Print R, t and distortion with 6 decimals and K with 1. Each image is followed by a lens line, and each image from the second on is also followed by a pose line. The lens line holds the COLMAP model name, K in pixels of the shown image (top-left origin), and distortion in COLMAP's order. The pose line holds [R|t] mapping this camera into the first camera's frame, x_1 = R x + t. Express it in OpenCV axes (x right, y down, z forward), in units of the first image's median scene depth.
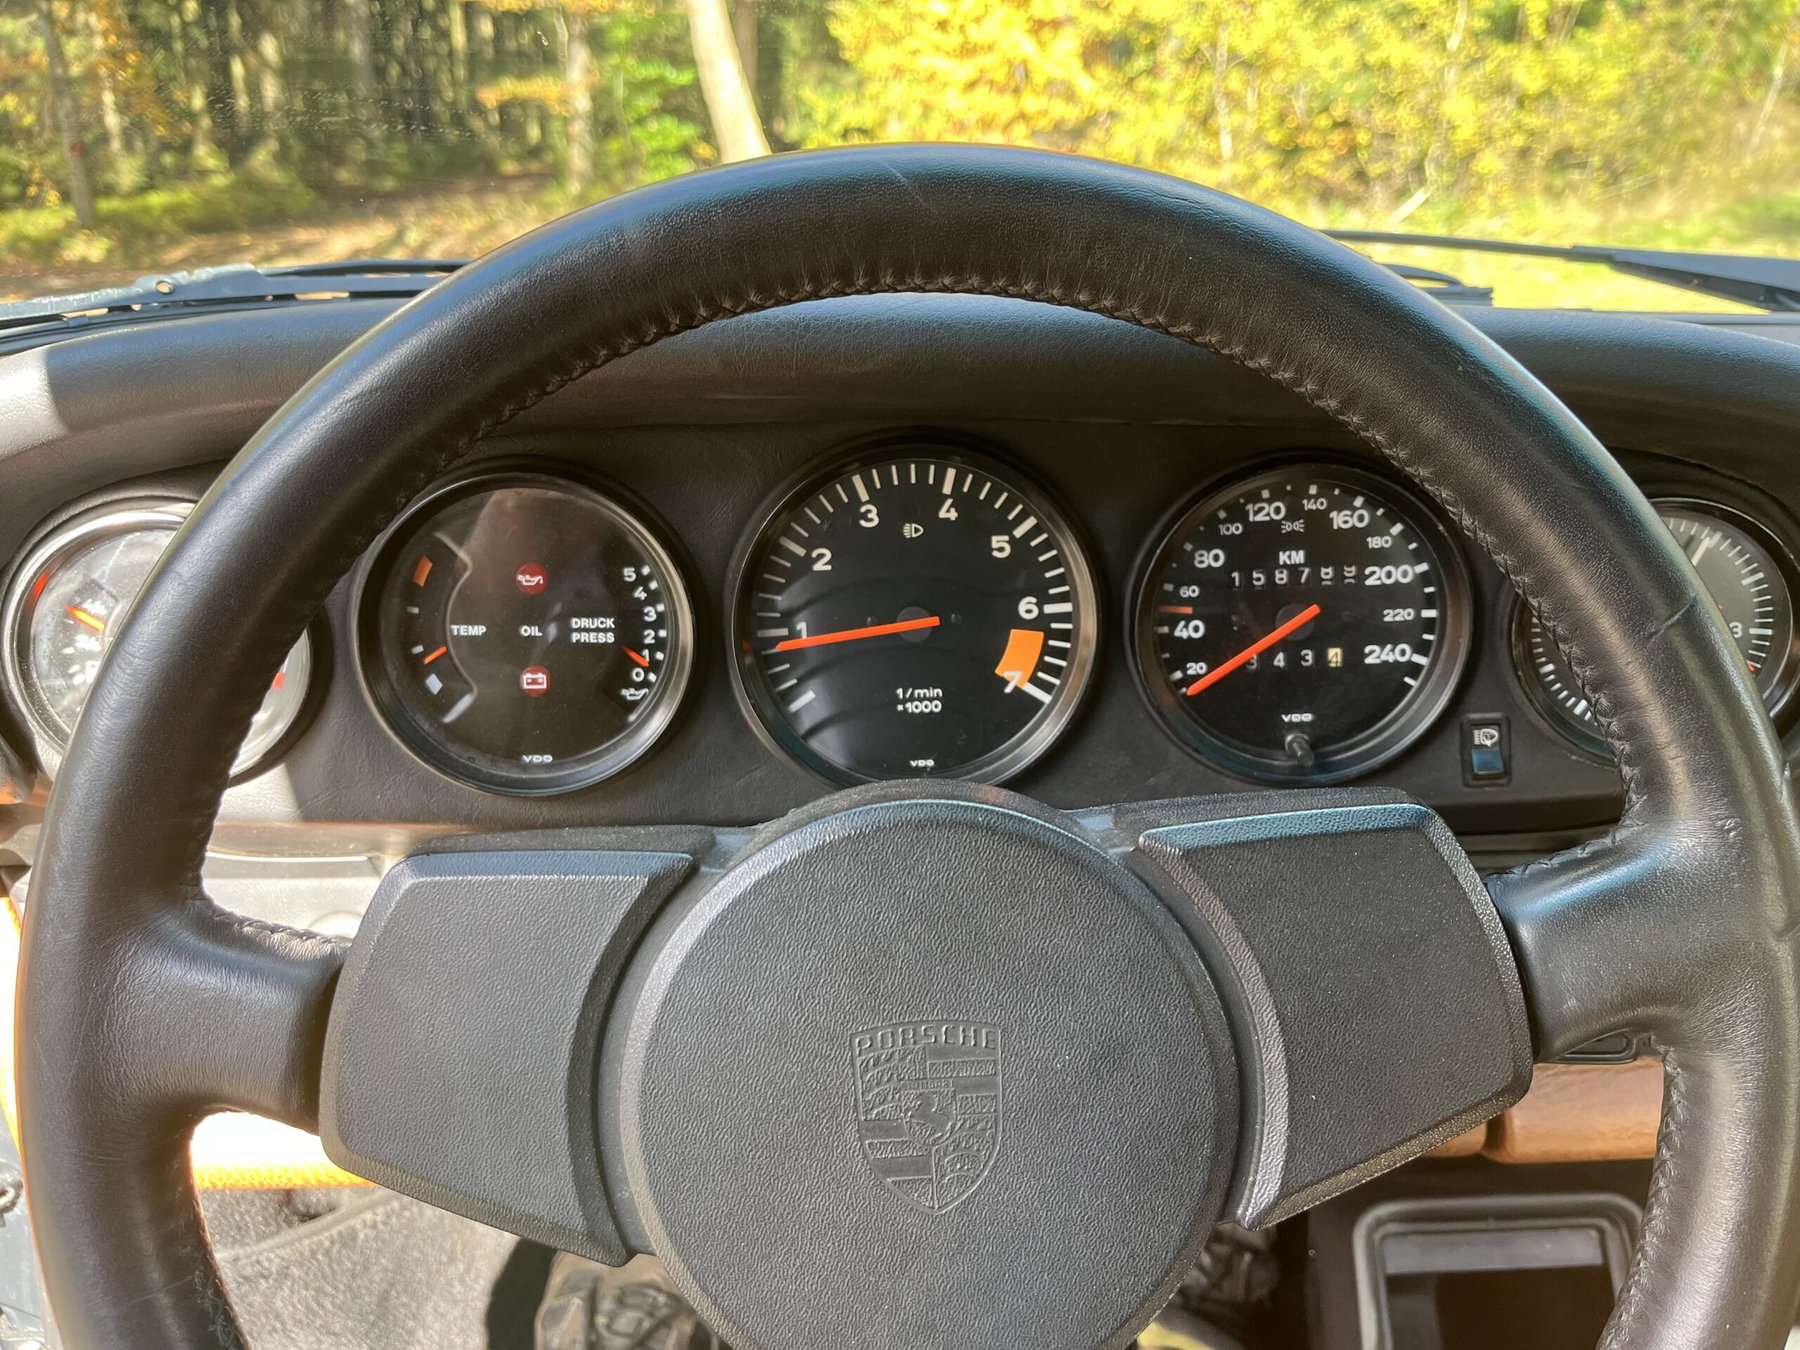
lens RADIAL K [[1358.3, 0, 898.4], [0, 1358.3, 676.1], [0, 0, 1]] dist [0.038303, -0.059443]
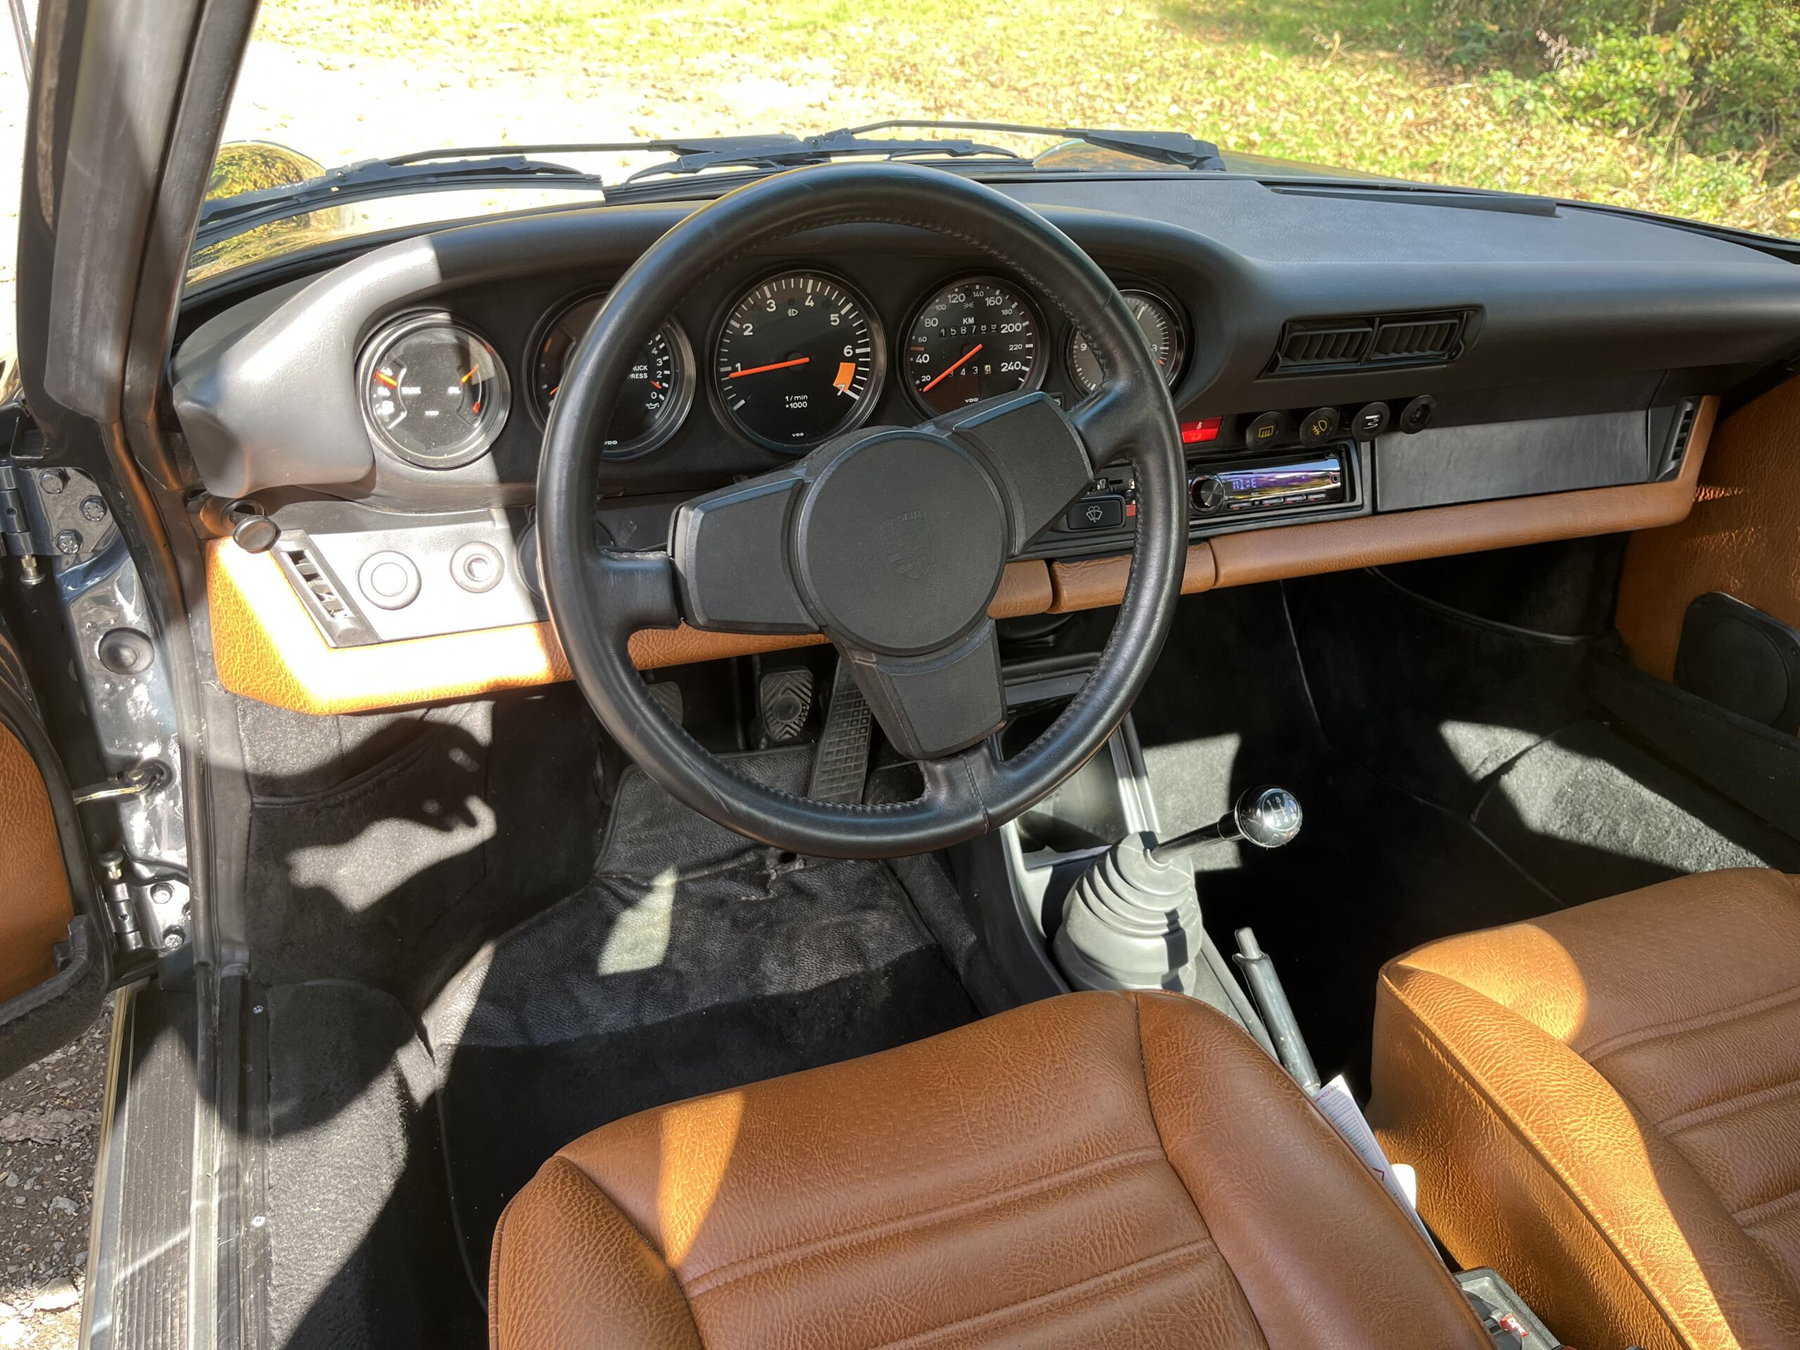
lens RADIAL K [[1358.3, 0, 909.6], [0, 1358.3, 687.8], [0, 0, 1]] dist [0.038303, -0.059443]
pose [[0.936796, -0.121915, 0.327947, -0.539617], [0.060154, 0.979492, 0.192296, 0.055988], [-0.344666, -0.160414, 0.924918, -0.969433]]
